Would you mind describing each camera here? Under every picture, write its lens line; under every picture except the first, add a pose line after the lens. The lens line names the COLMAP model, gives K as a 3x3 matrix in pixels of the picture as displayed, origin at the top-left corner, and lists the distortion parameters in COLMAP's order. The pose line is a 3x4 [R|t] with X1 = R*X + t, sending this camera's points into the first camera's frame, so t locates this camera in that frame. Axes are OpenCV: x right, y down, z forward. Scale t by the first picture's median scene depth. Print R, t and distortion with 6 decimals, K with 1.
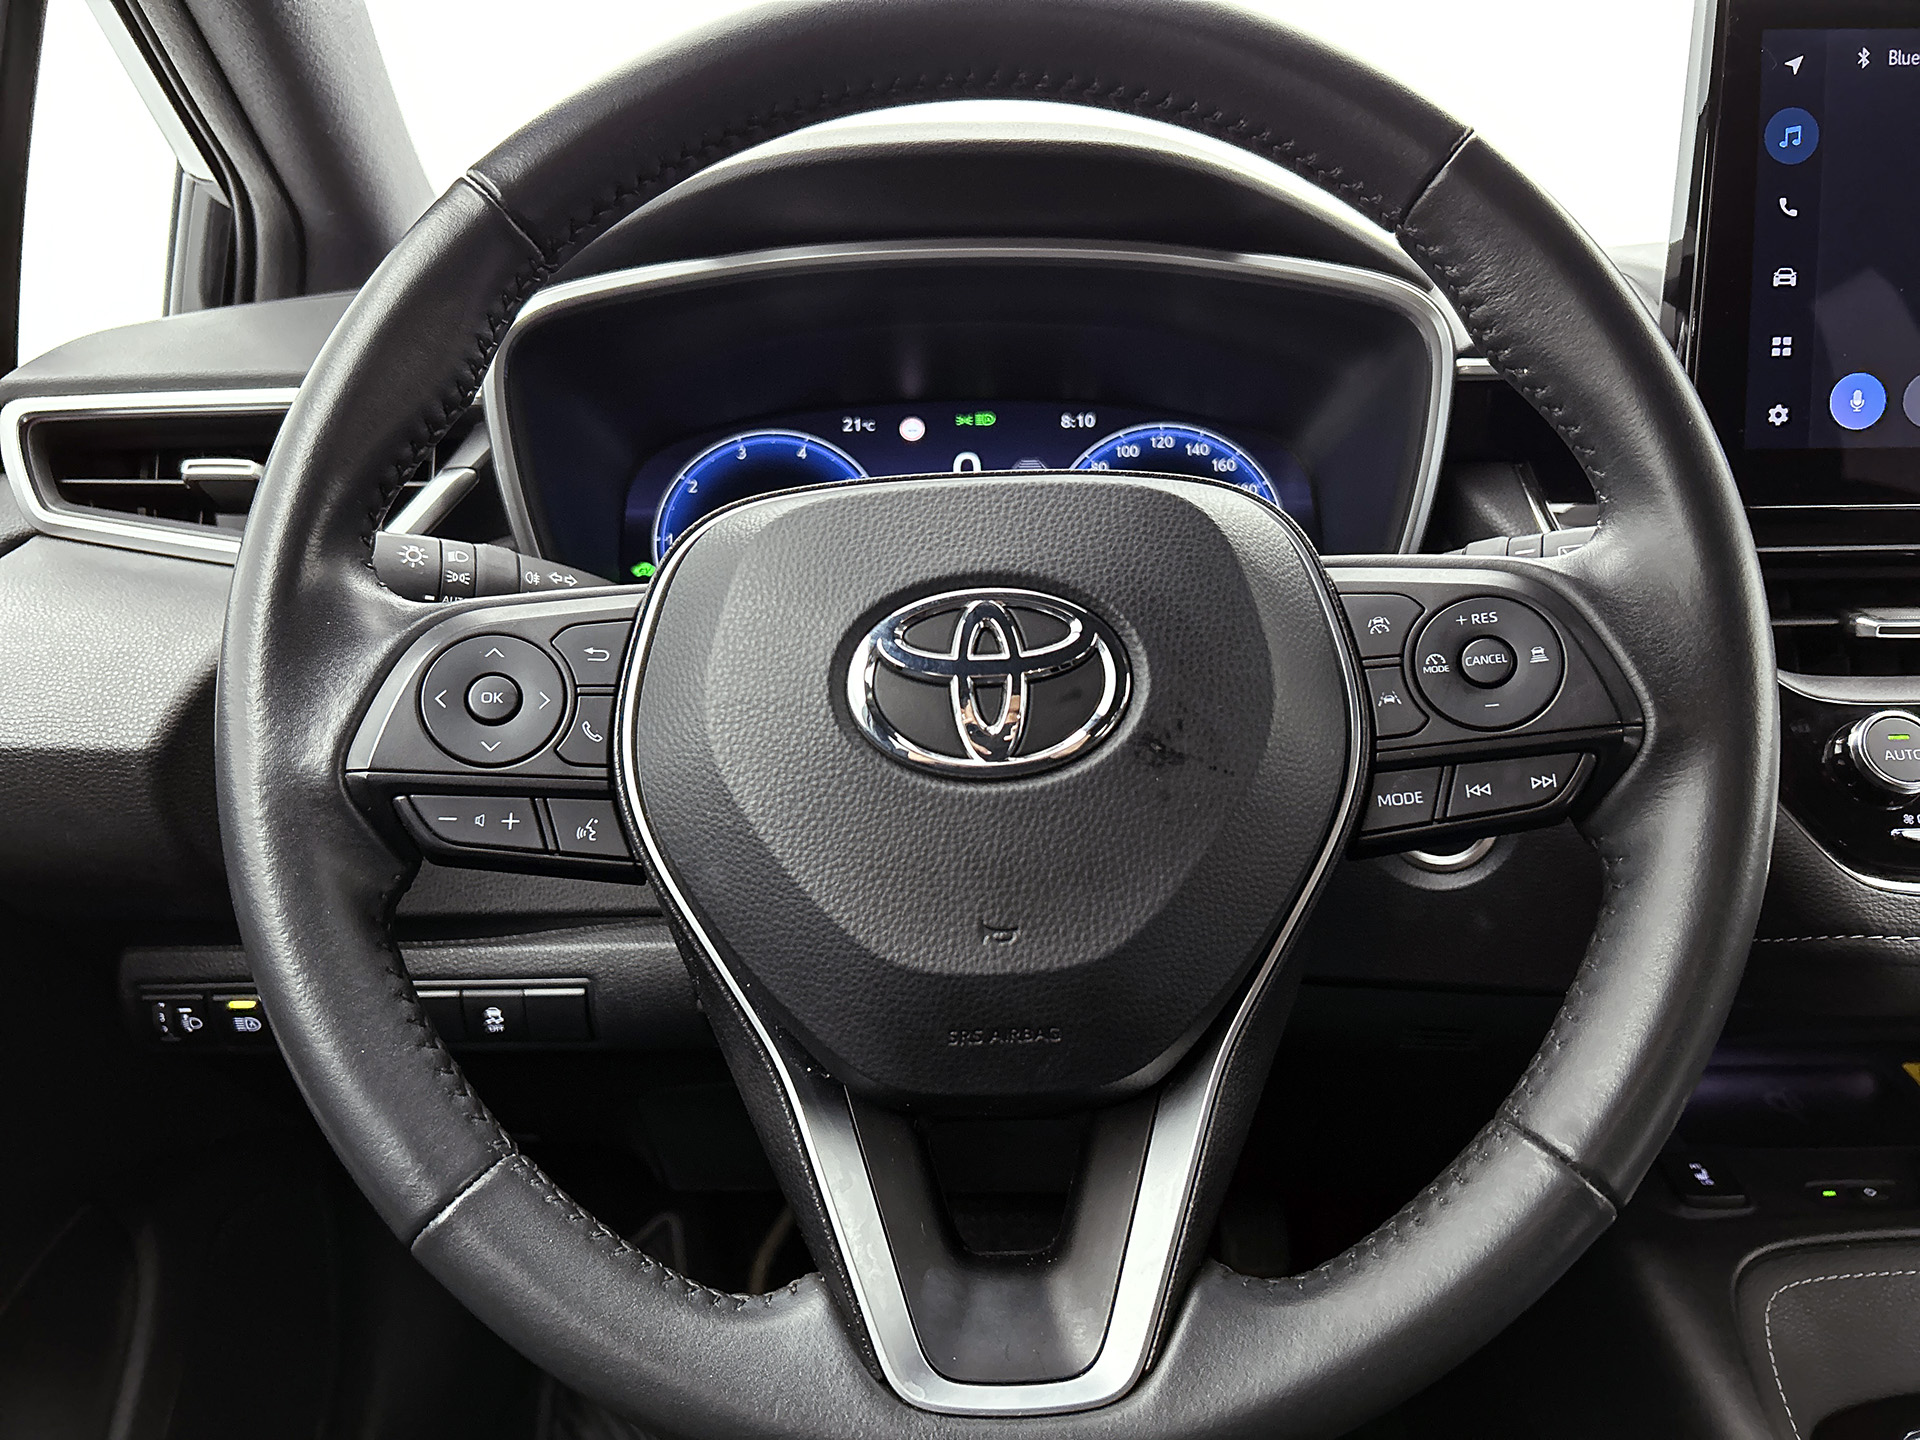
lens RADIAL K [[1435.4, 0, 1013.2], [0, 1435.4, 715.0], [0, 0, 1]] dist [0.010602, -0.006826]
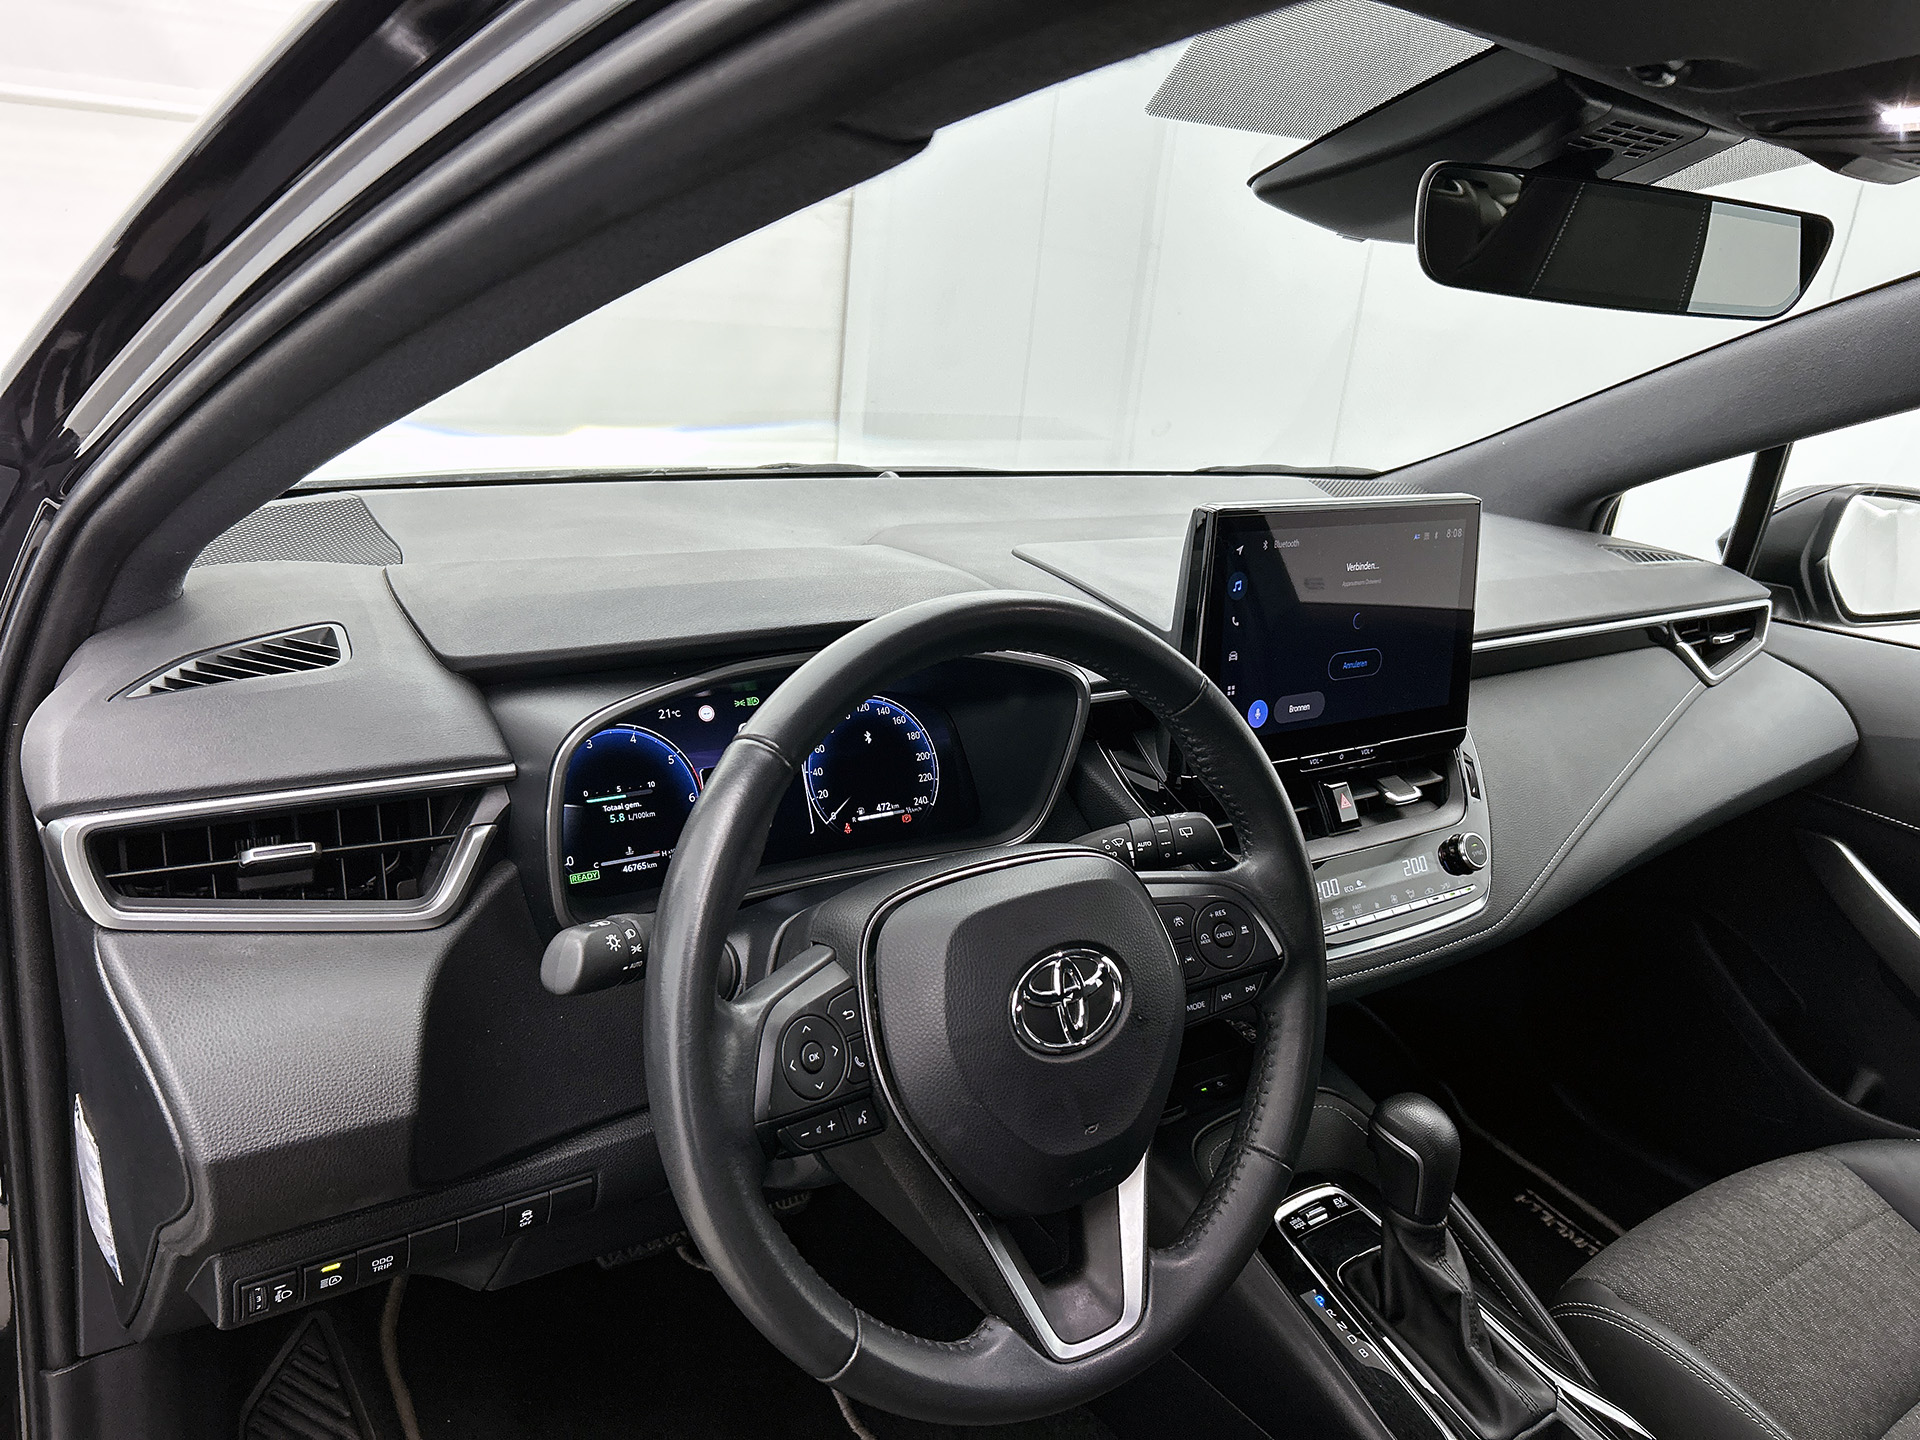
lens RADIAL K [[1421.7, 0, 960.0], [0, 1421.7, 720.0], [0, 0, 1]] dist [0.066228, -0.000467]
pose [[0.815117, -0.093330, 0.571729, -1.139870], [0.031726, 0.992648, 0.116809, -0.596876], [-0.578427, -0.077074, 0.812085, -0.459582]]
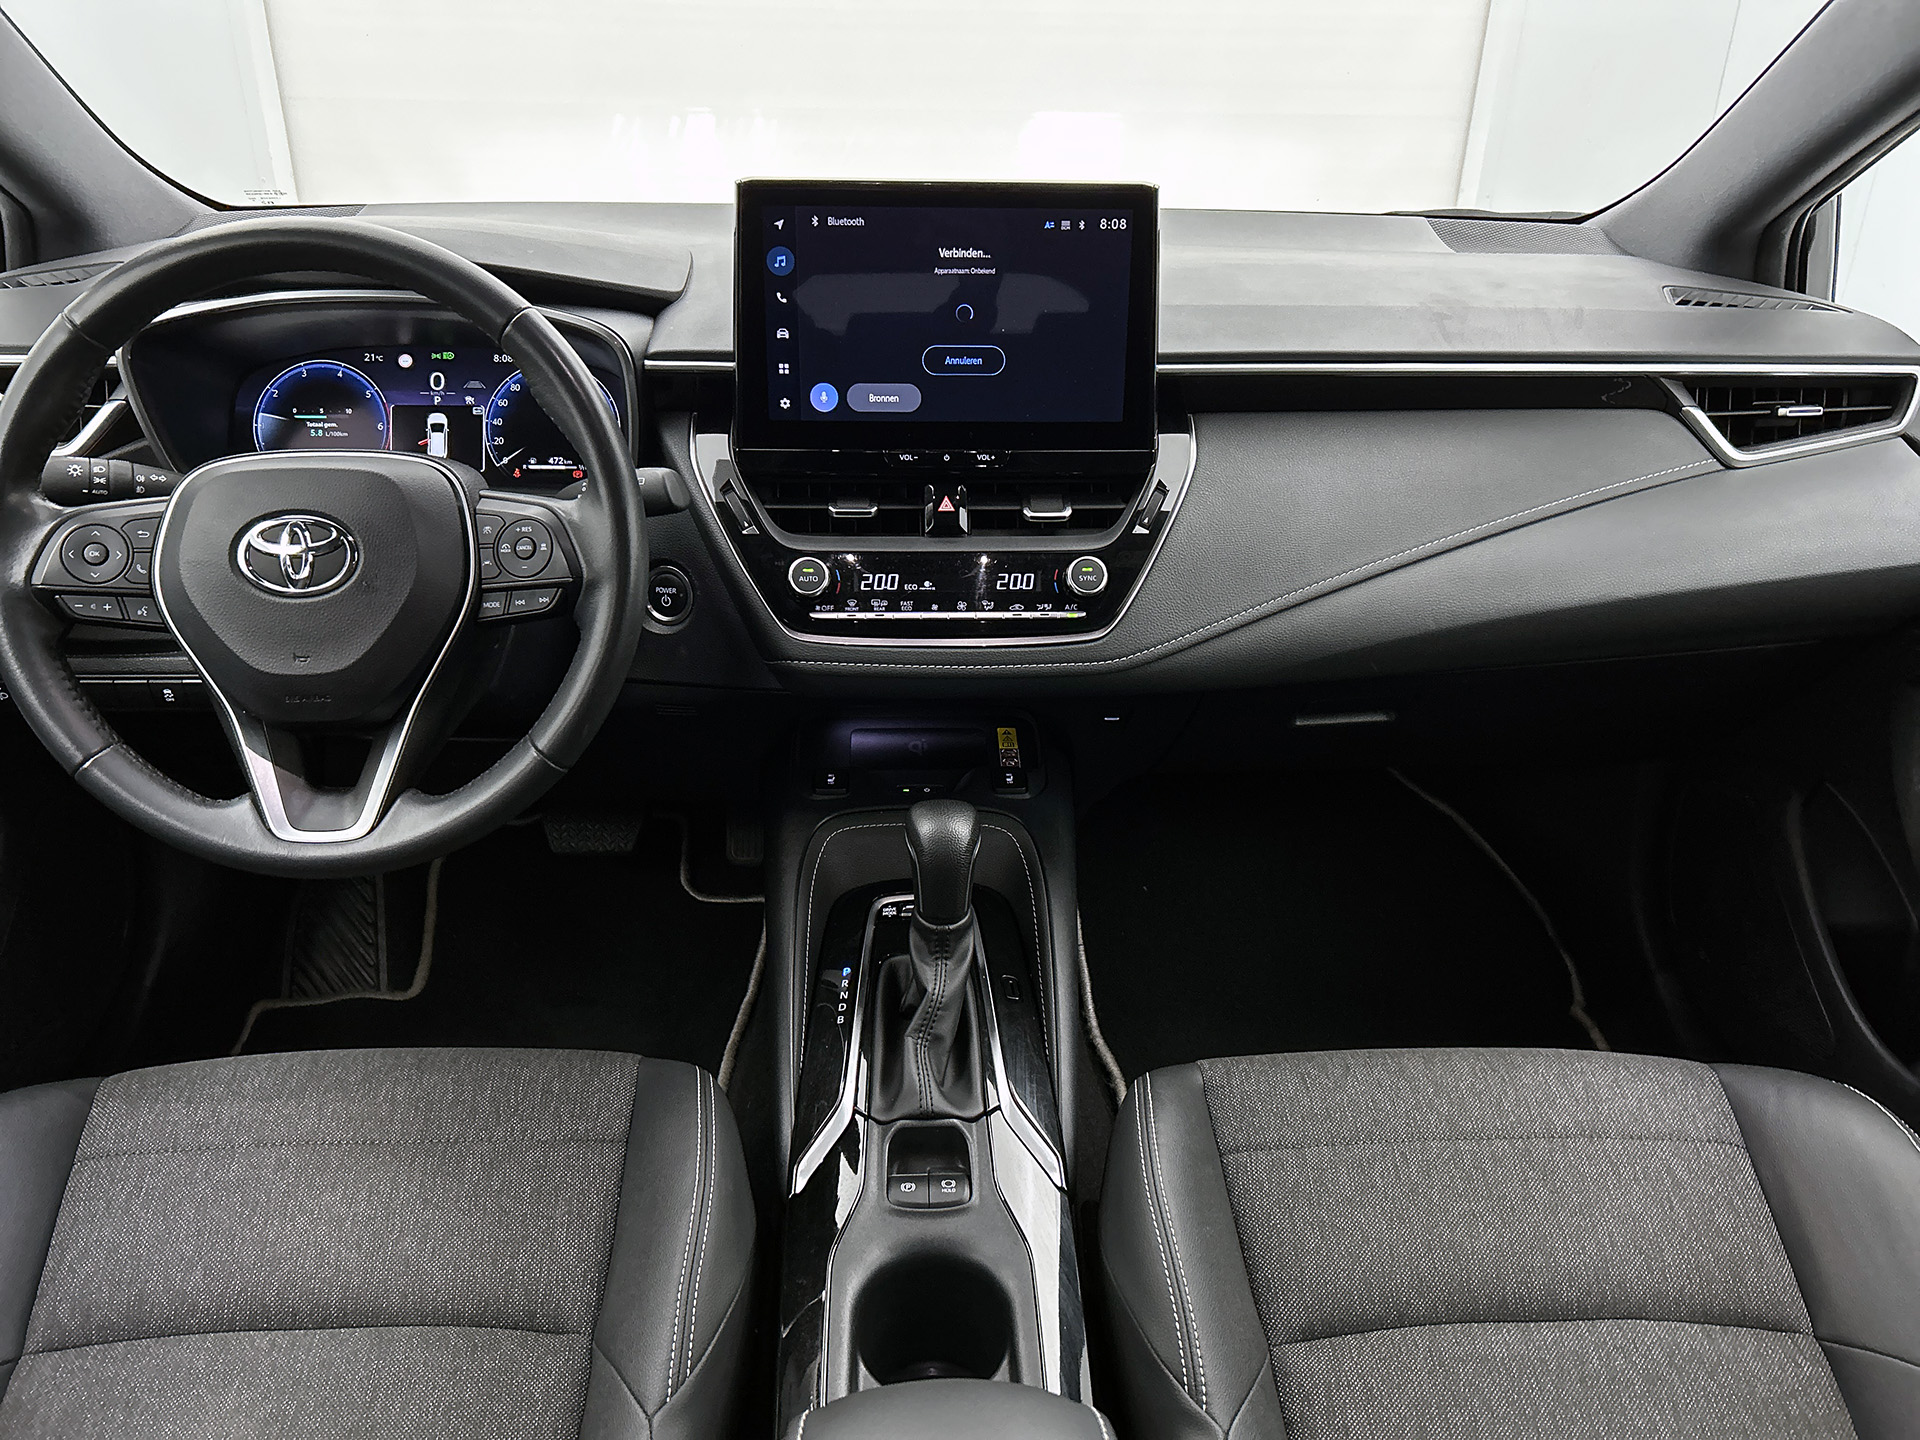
lens RADIAL K [[1435.4, 0, 1013.2], [0, 1435.4, 715.0], [0, 0, 1]] dist [0.010602, -0.006826]
pose [[0.999177, 0.016933, 0.036869, 1.036295], [-0.024271, 0.977671, 0.208733, -0.278243], [-0.032511, -0.209456, 0.977277, -1.373783]]
